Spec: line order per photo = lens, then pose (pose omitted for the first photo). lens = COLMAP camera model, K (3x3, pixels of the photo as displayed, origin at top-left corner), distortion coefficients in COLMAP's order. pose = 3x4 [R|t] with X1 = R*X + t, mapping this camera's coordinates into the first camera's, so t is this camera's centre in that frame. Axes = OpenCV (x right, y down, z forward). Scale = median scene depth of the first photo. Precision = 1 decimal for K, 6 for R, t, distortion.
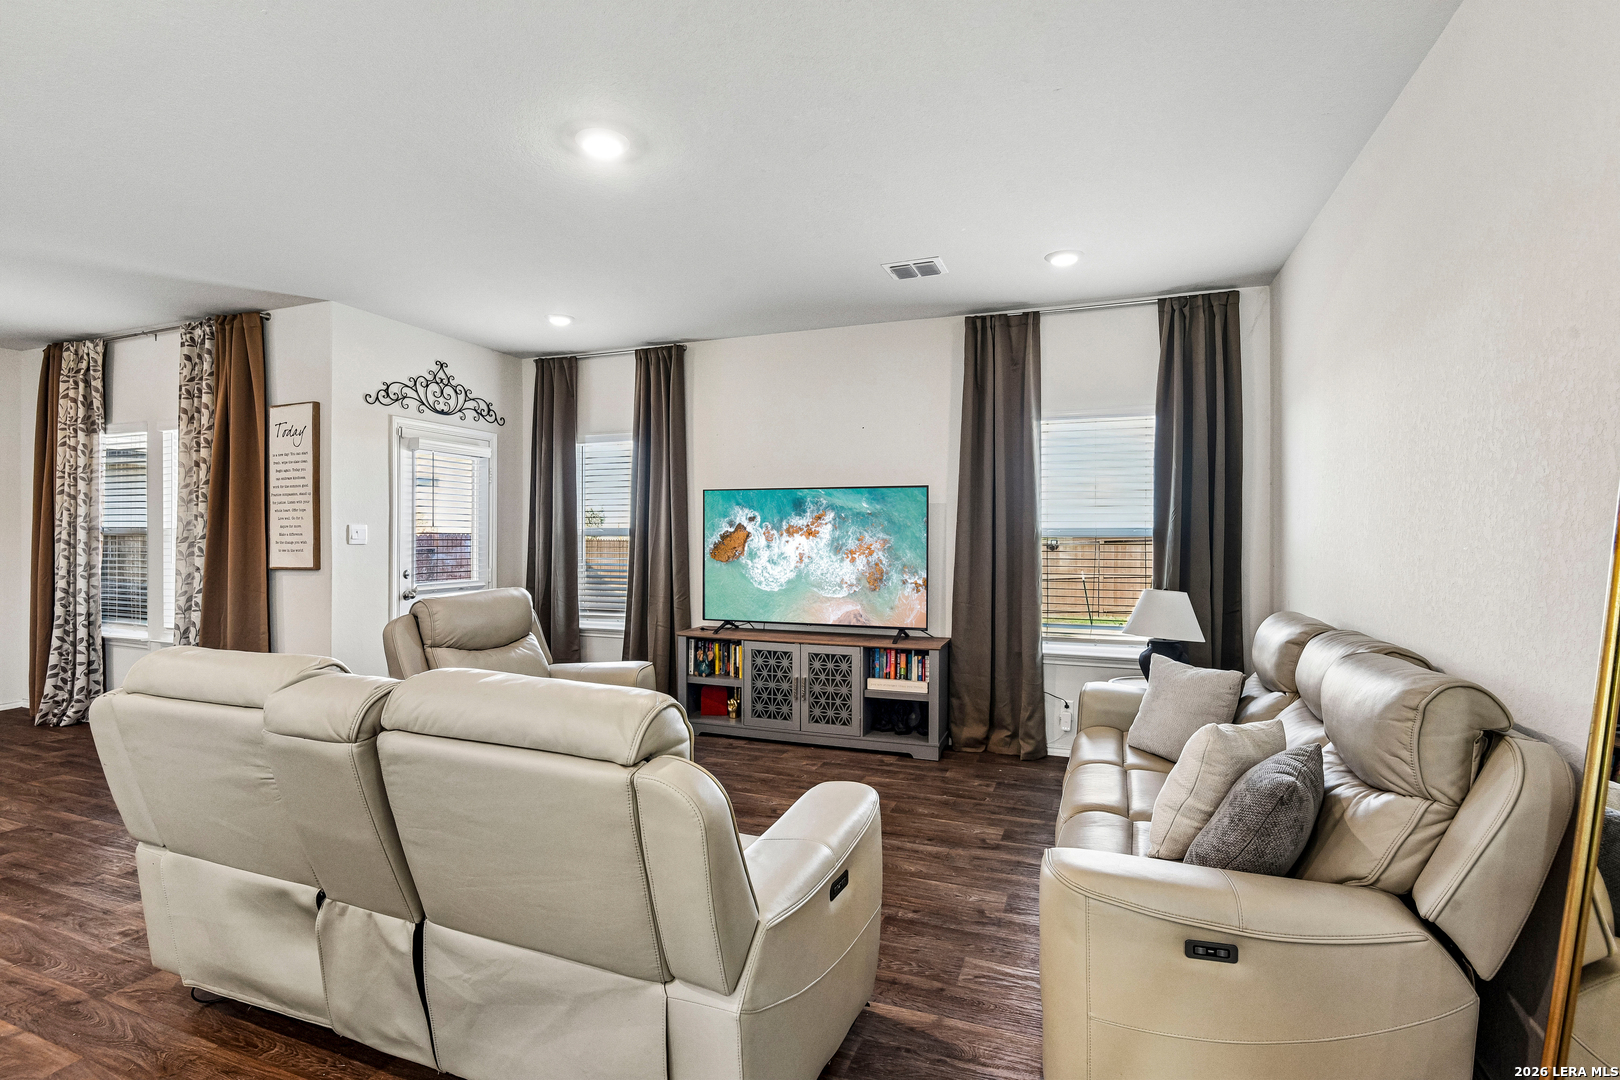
lens RADIAL K [[767.1, 0, 799.5], [0, 767.1, 539.5], [0, 0, 1]] dist [-0.015740, -0.005268]
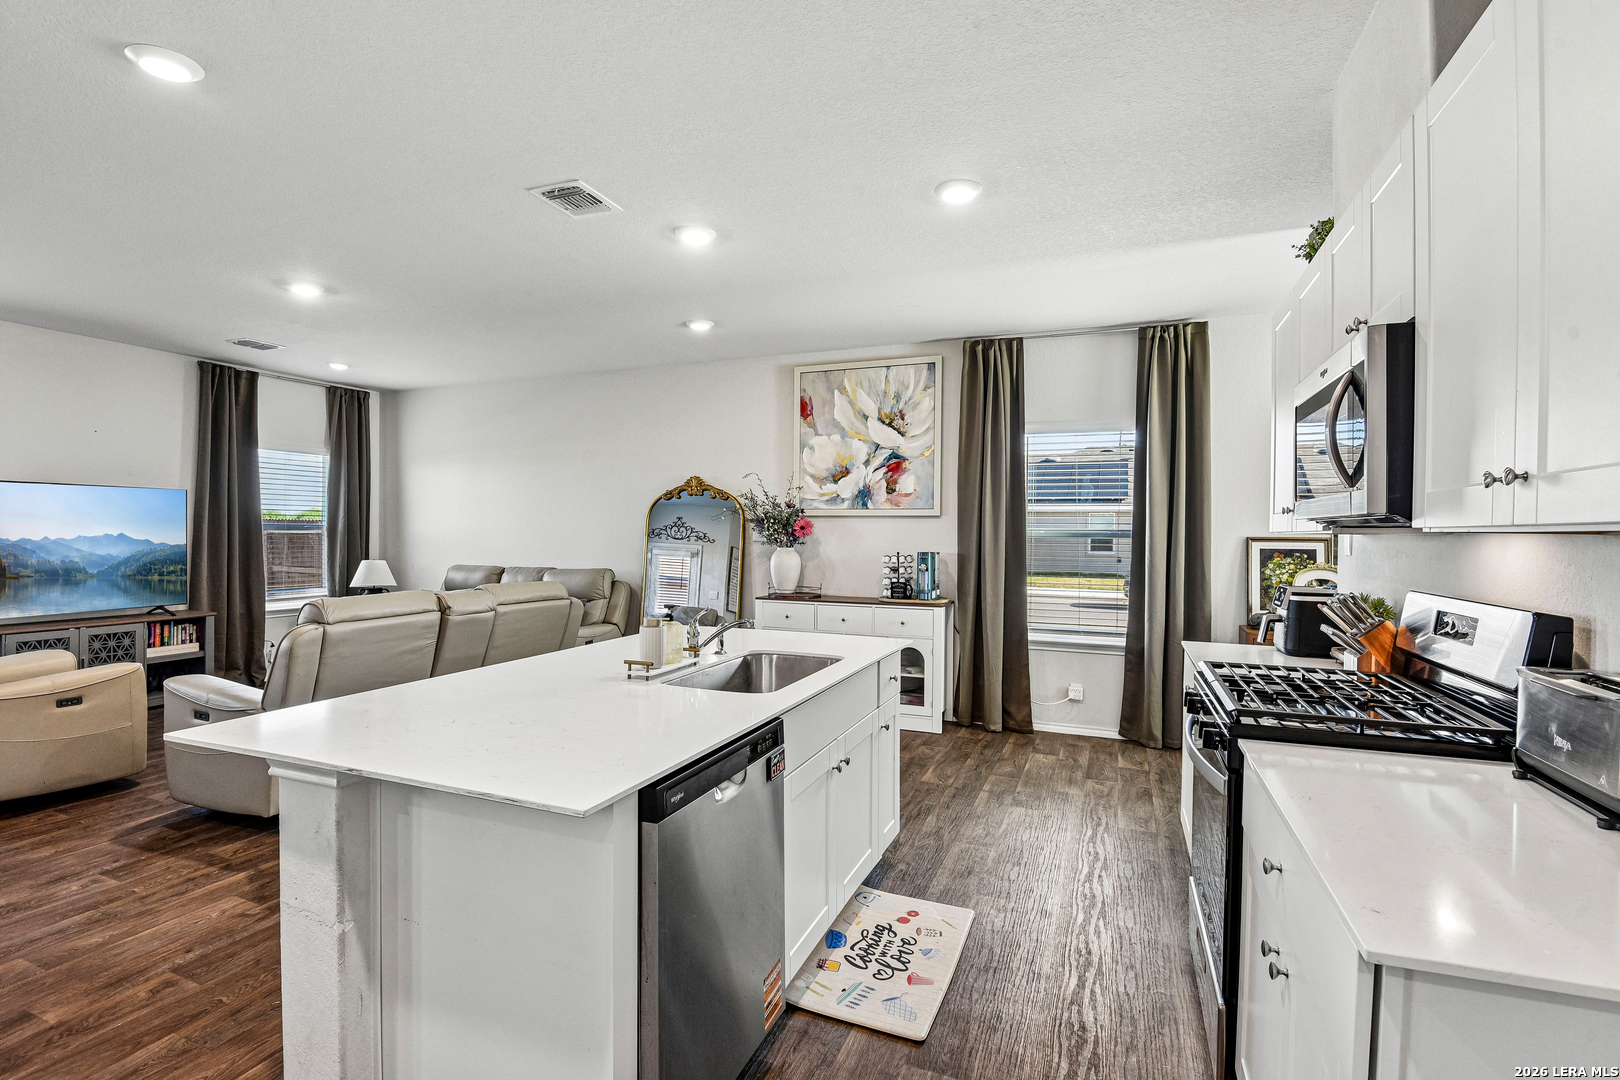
lens RADIAL K [[767.1, 0, 804.6], [0, 767.1, 535.7], [0, 0, 1]] dist [-0.015740, -0.005268]
pose [[0.026784, -0.005425, 0.999627, -1.010660], [-0.002811, 0.999981, 0.005502, -0.004235], [-0.999637, -0.002958, 0.026768, -0.055958]]
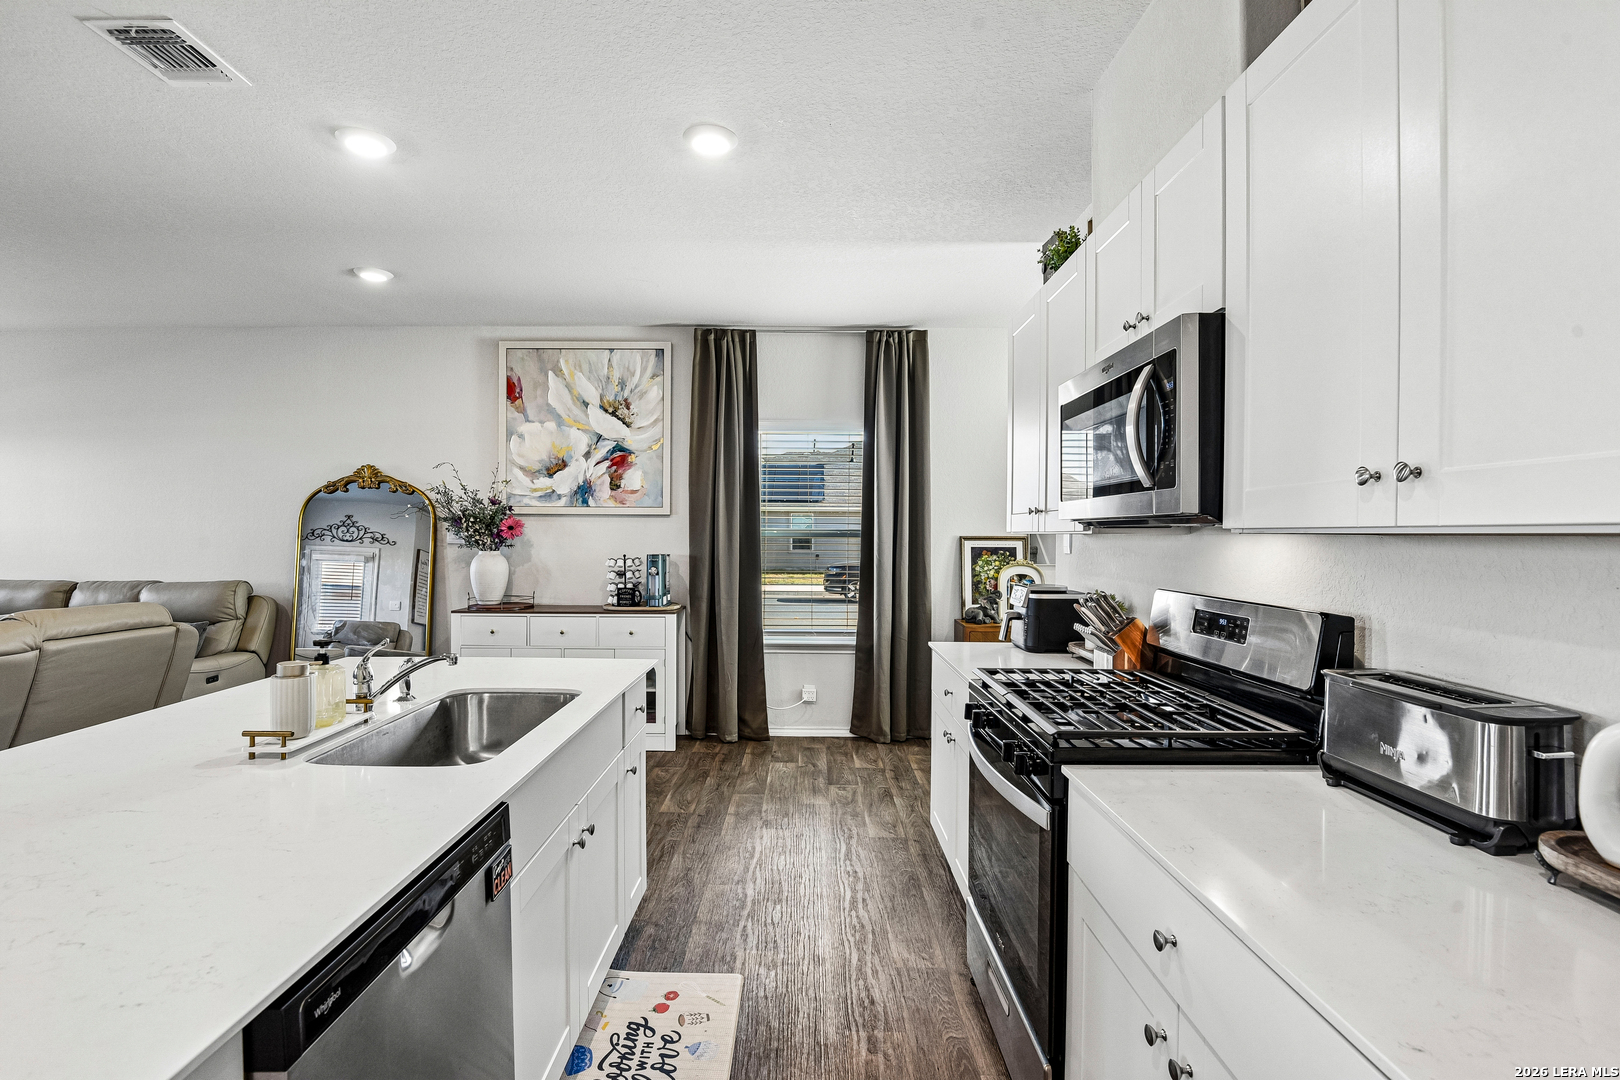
lens RADIAL K [[748.6, 0, 806.1], [0, 748.6, 538.2], [0, 0, 1]] dist [-0.007255, -0.003972]
pose [[-0.350977, -0.008813, 0.936343, -0.903593], [-0.000289, 0.999957, 0.009303, -0.005427], [-0.936384, 0.002995, -0.350964, -0.040533]]
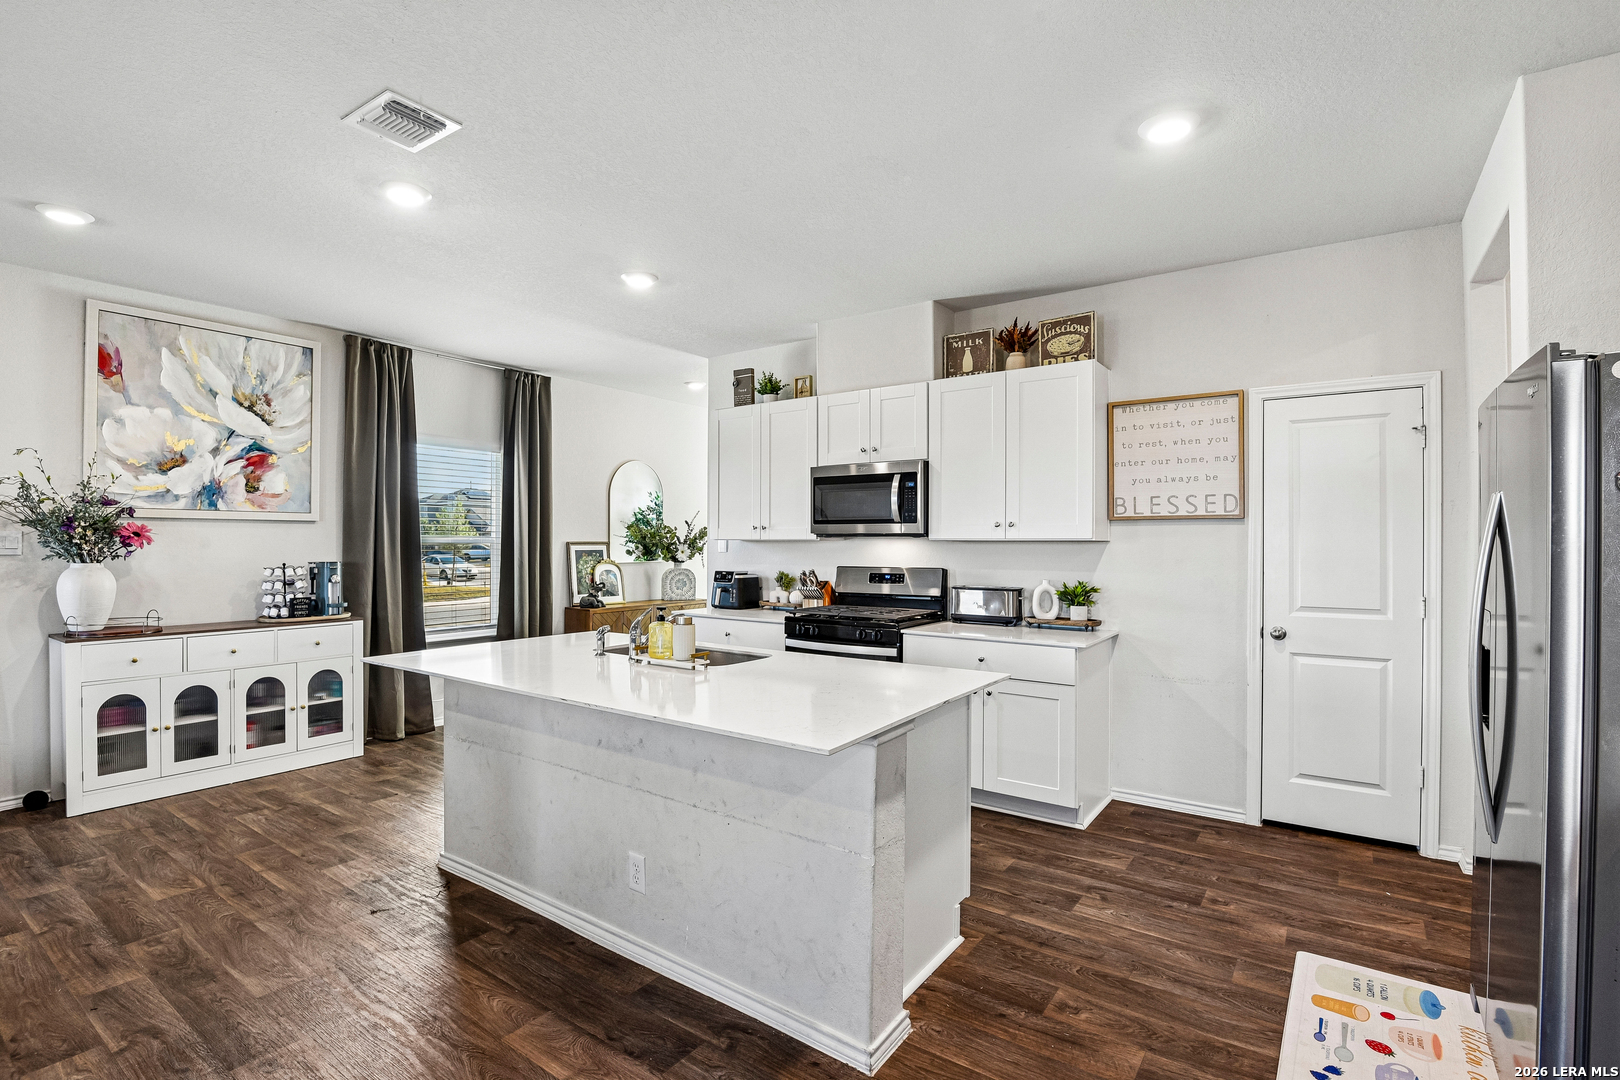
lens RADIAL K [[767.1, 0, 812.7], [0, 767.1, 536.6], [0, 0, 1]] dist [-0.015740, -0.005268]
pose [[-0.967757, -0.002922, 0.251870, -0.768205], [-0.002863, 0.999996, 0.000599, -0.009464], [-0.251871, -0.000141, -0.967761, 0.576819]]
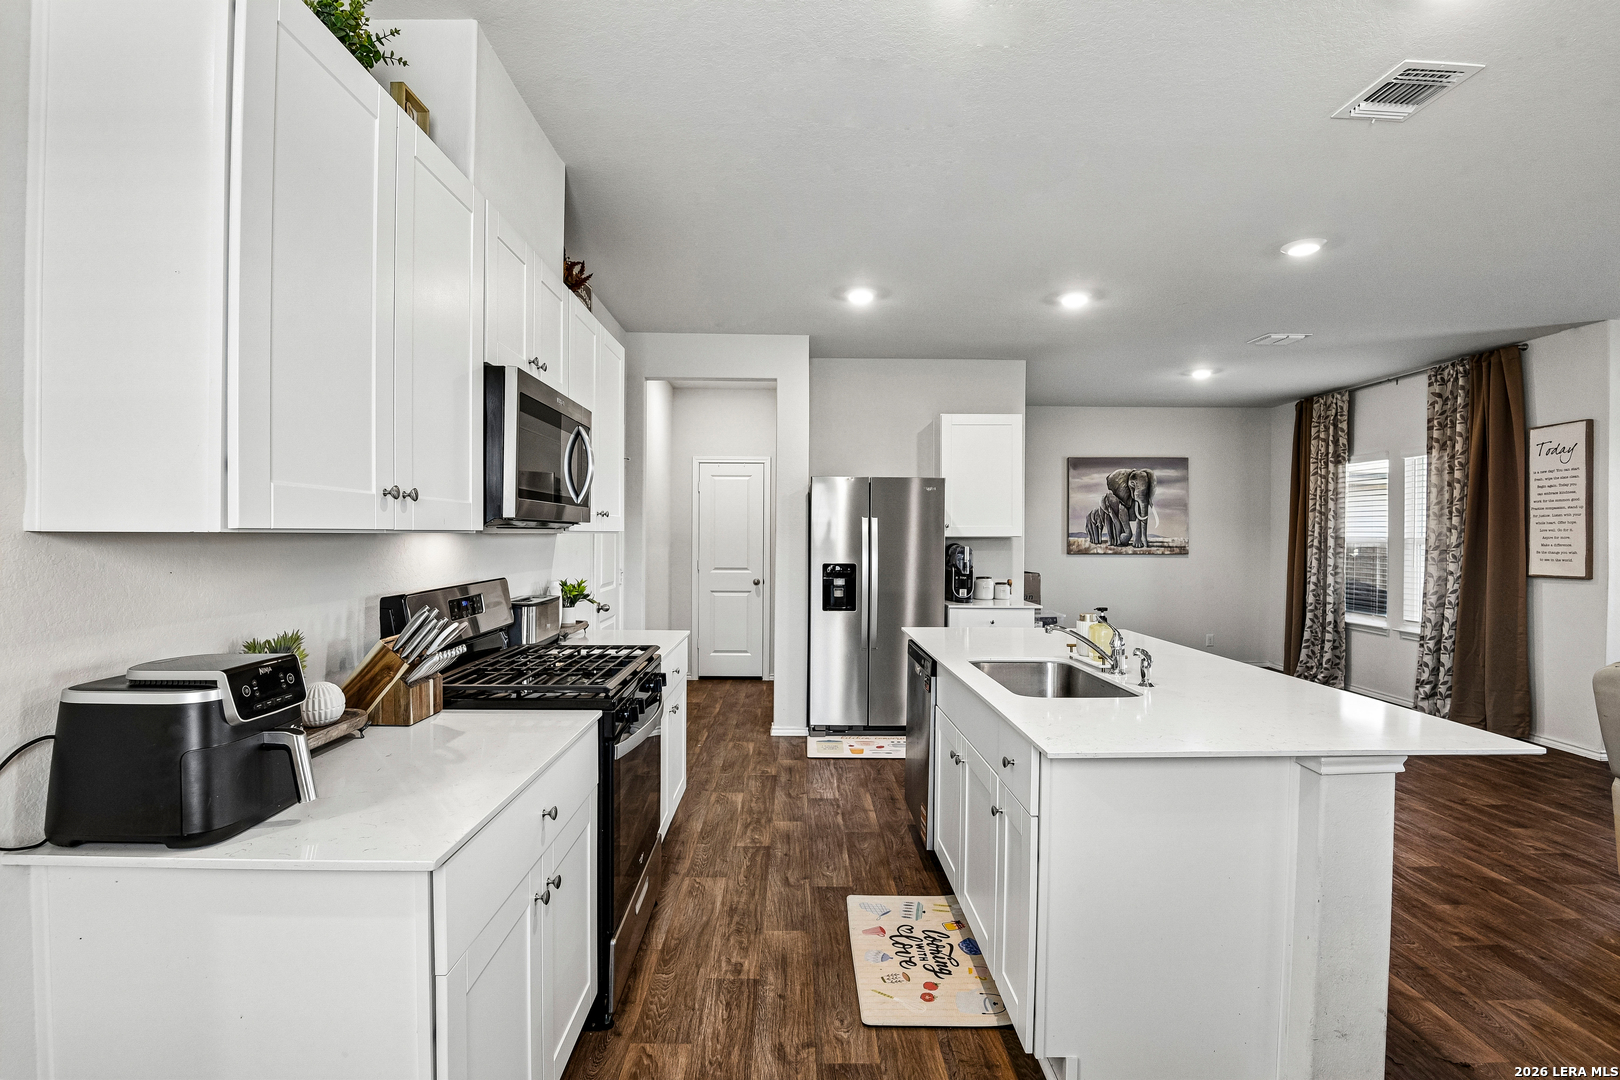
lens RADIAL K [[767.1, 0, 814.4], [0, 767.1, 538.8], [0, 0, 1]] dist [-0.015740, -0.005268]
pose [[0.382313, 0.006604, -0.924009, -0.083061], [-0.012564, 0.999919, 0.001948, -0.004298], [0.923948, 0.010865, 0.382365, -0.355293]]
